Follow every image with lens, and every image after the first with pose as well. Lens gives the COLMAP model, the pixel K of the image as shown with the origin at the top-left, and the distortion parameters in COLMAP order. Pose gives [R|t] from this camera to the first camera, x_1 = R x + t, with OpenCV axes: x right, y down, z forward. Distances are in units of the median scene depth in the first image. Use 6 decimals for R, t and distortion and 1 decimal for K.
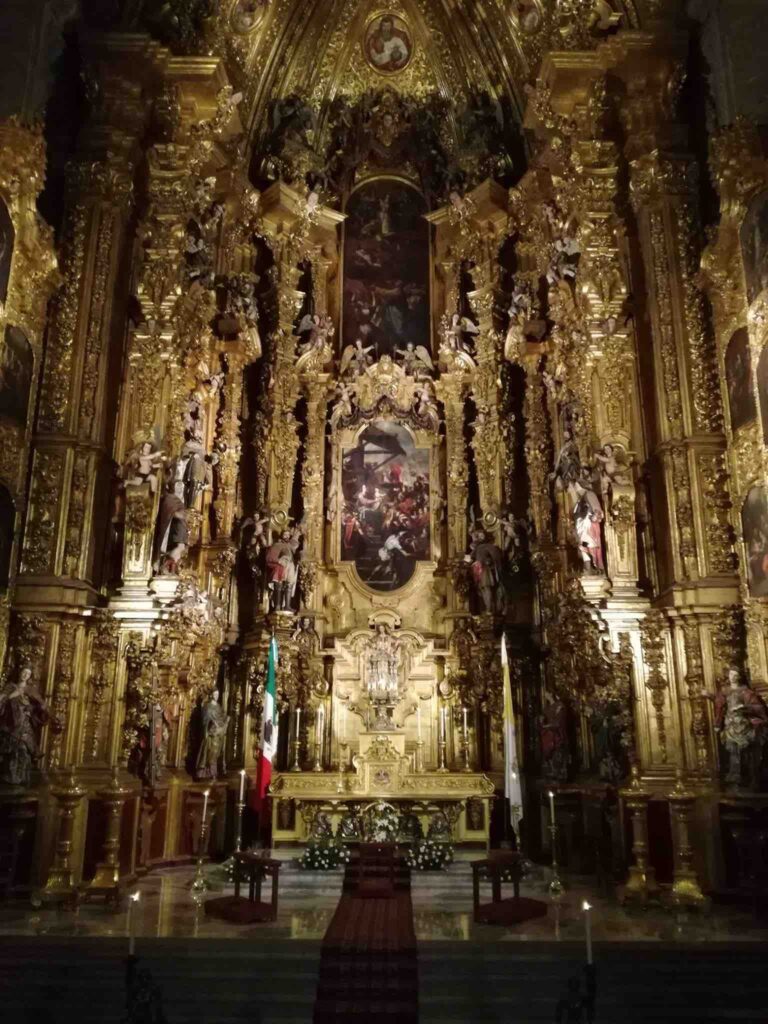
lens RADIAL K [[802.3, 0, 384.0], [0, 802.3, 512.0], [0, 0, 1]] dist [0.122398, -0.241252]
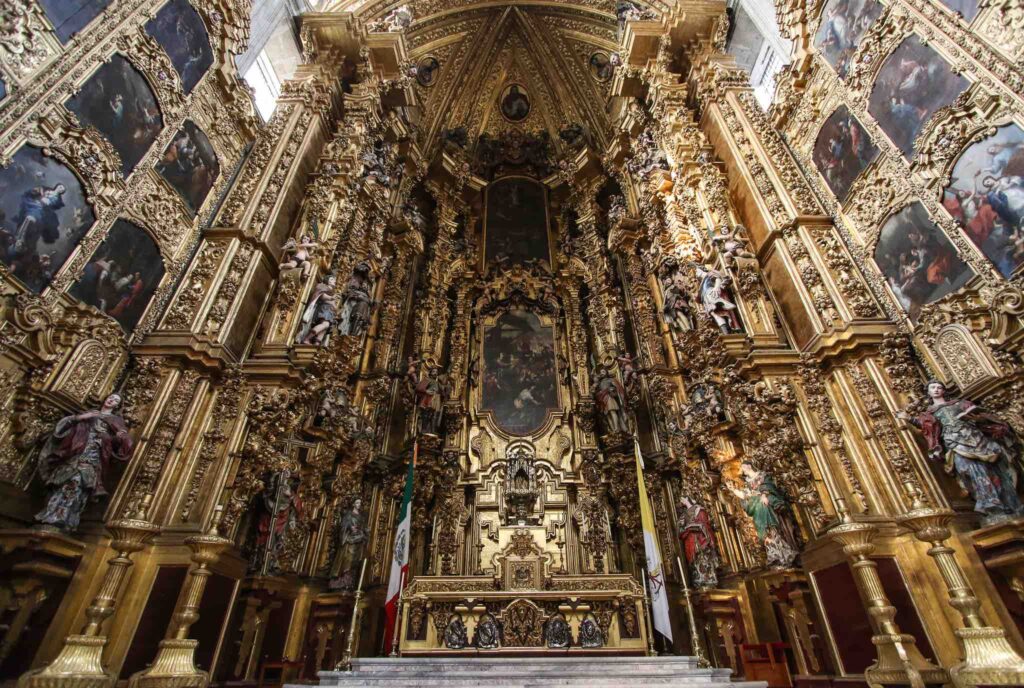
lens RADIAL K [[534.1, 0, 513.3], [0, 534.1, 265.3], [0, 0, 1]] dist [-0.004036, -0.001190]
pose [[0.999911, -0.013336, 0.000422, -0.009412], [0.012759, 0.946395, -0.322760, 0.193146], [0.003905, 0.322737, 0.946481, 0.322312]]
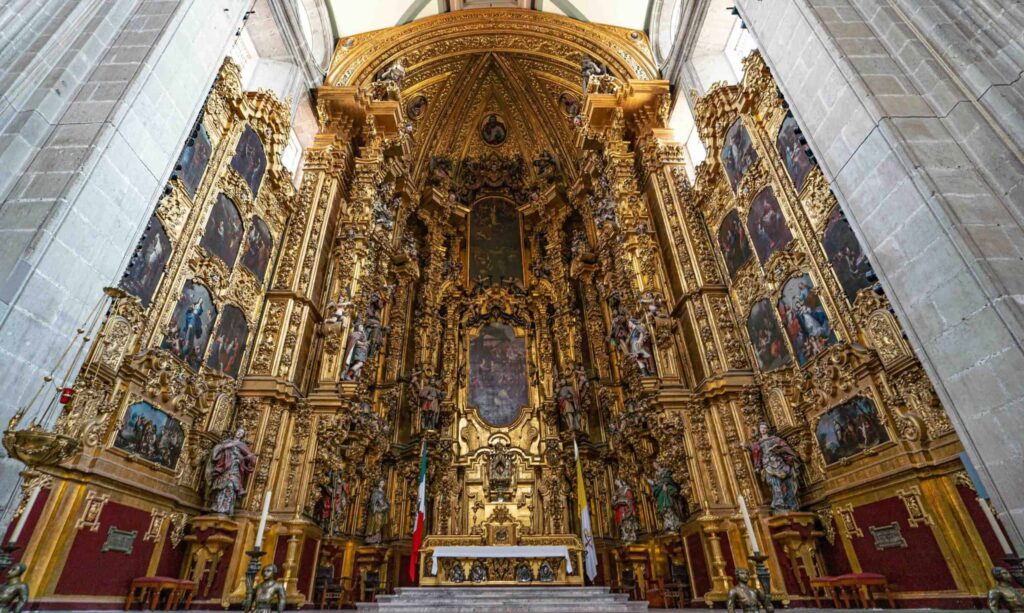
lens RADIAL K [[482.2, 0, 488.5], [0, 482.2, 304.3], [0, 0, 1]] dist [0.001301, 0.000144]
pose [[0.999858, -0.015064, -0.007542, -0.012877], [0.012957, 0.973751, -0.227246, 0.136945], [0.010767, 0.227116, 0.973808, 0.133323]]
